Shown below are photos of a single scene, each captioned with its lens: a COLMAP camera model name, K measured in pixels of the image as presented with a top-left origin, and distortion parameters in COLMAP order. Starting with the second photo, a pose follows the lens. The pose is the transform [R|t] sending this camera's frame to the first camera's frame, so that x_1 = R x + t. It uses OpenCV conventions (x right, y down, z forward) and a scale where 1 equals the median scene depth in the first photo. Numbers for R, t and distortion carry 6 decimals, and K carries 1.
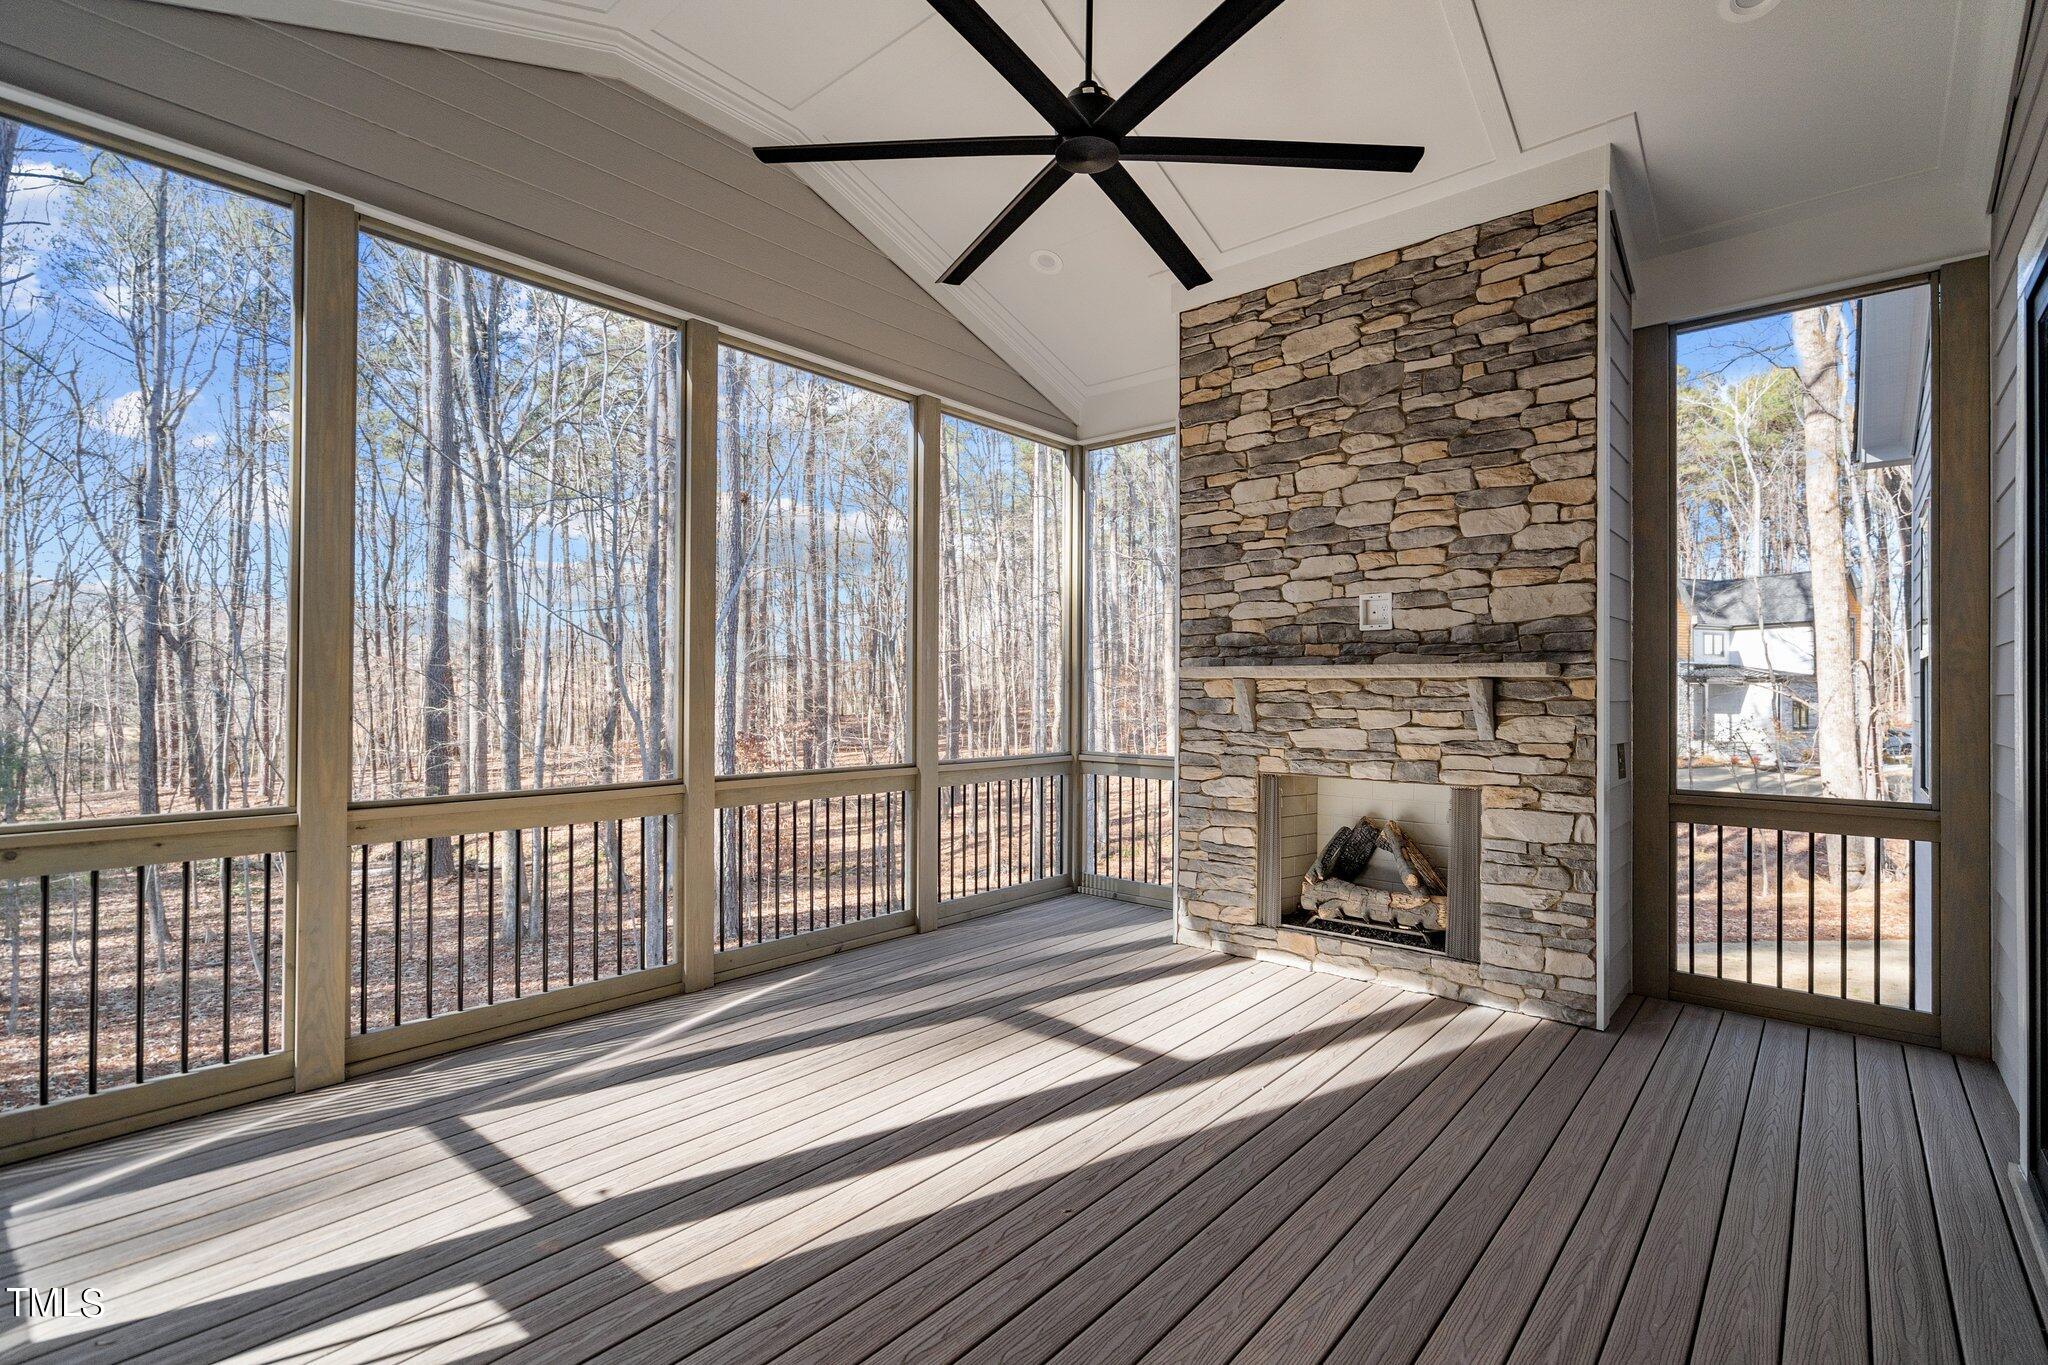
lens RADIAL K [[933.8, 0, 1059.1], [0, 933.8, 686.8], [0, 0, 1]] dist [-0.001700, -0.000064]
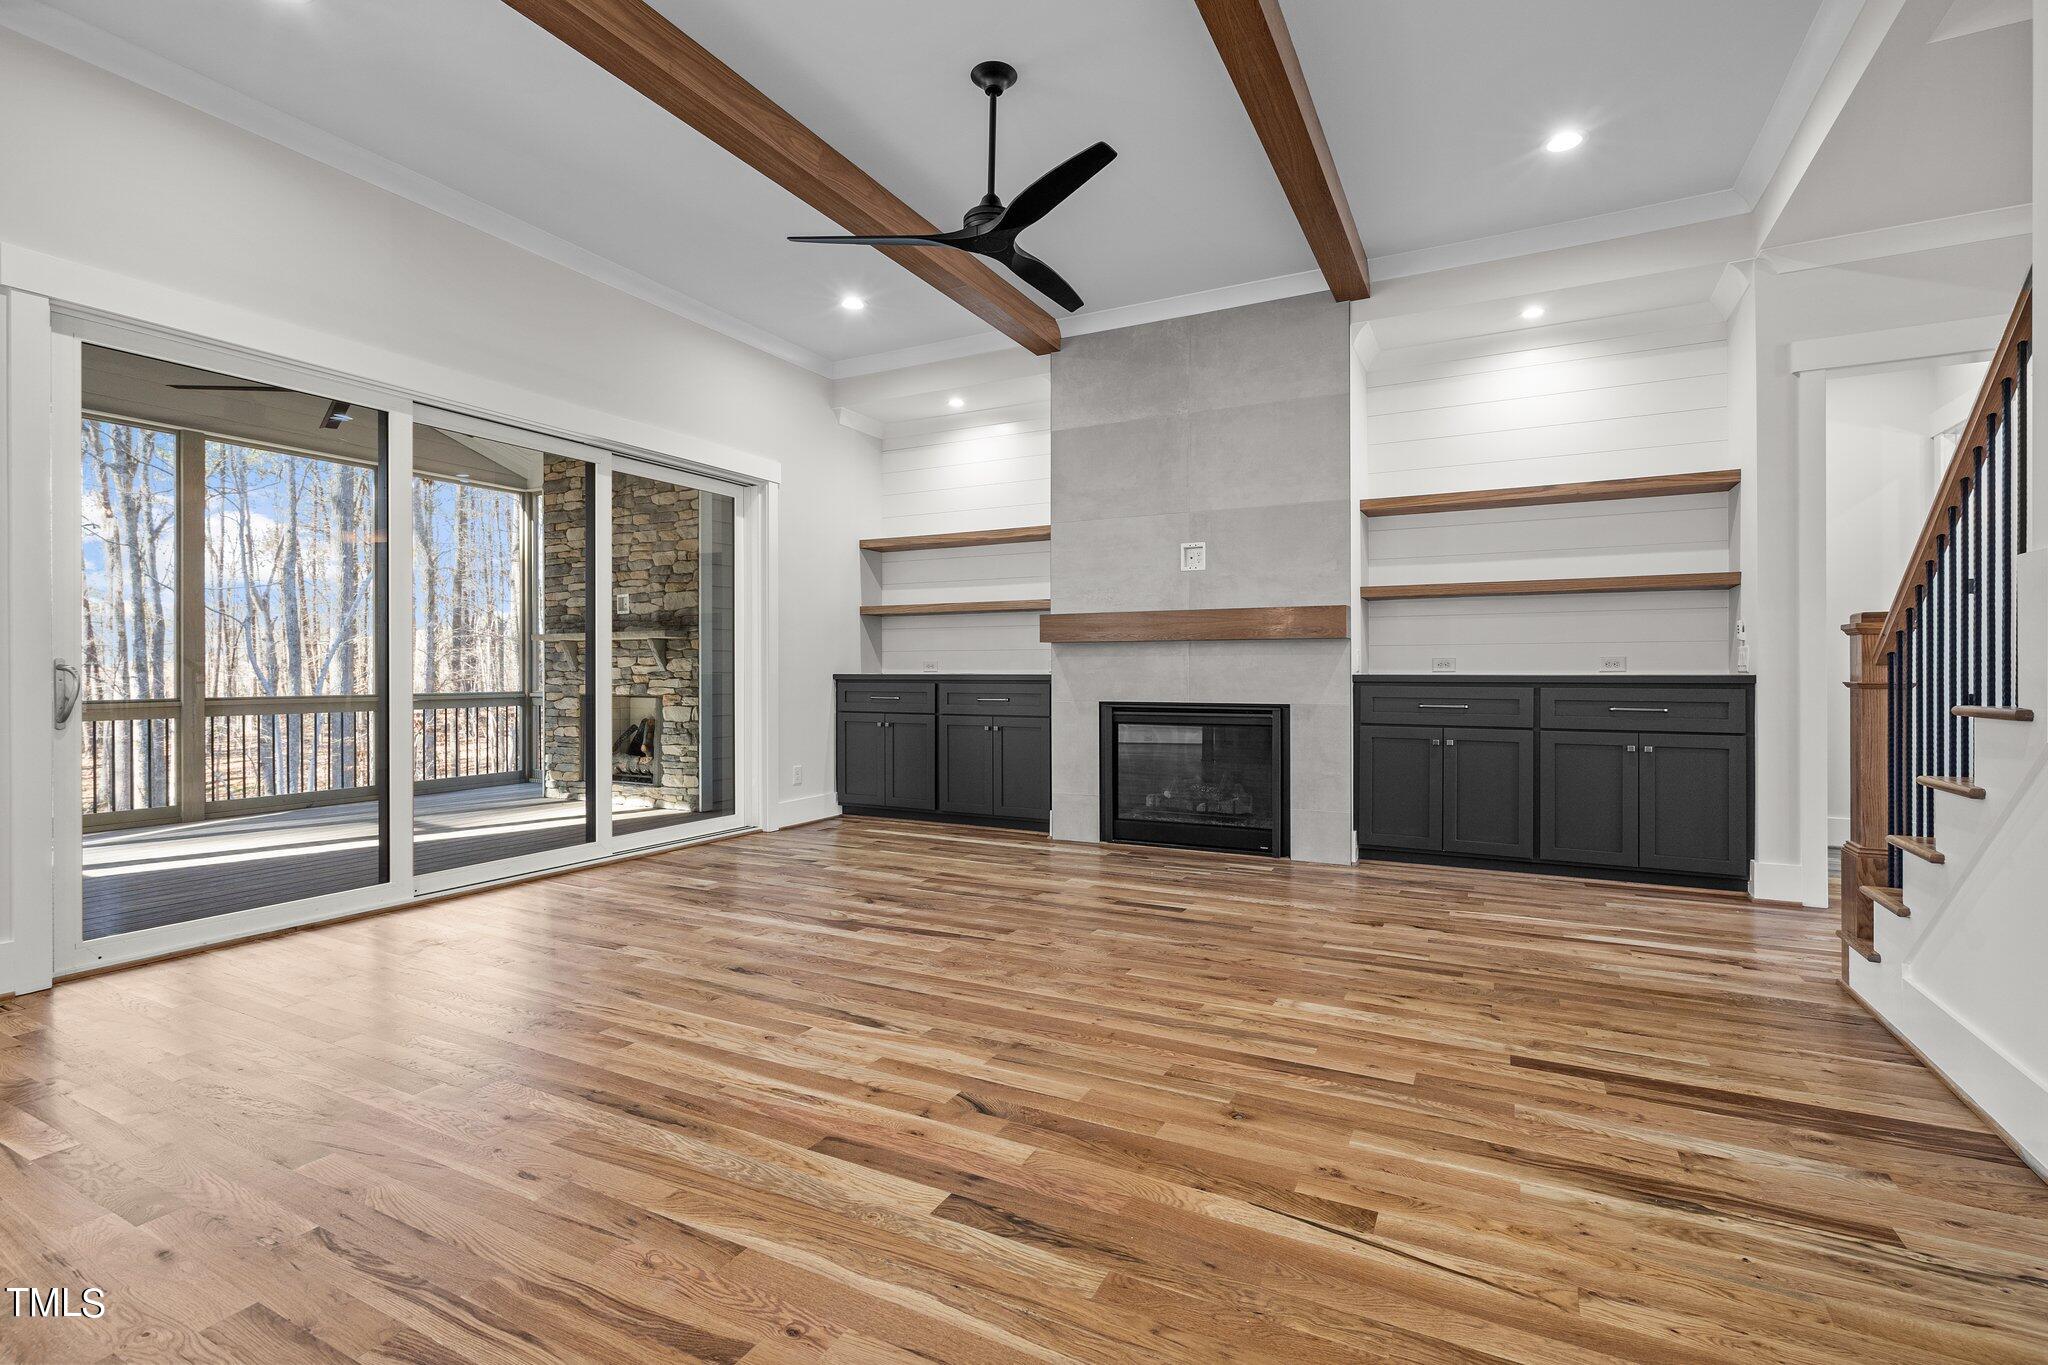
lens RADIAL K [[933.8, 0, 1025.2], [0, 933.8, 676.8], [0, 0, 1]] dist [-0.001700, -0.000064]
pose [[0.979787, -0.007370, 0.199907, 0.738136], [0.004851, 0.999903, 0.013091, 0.043243], [-0.199984, -0.011856, 0.979727, -0.962768]]
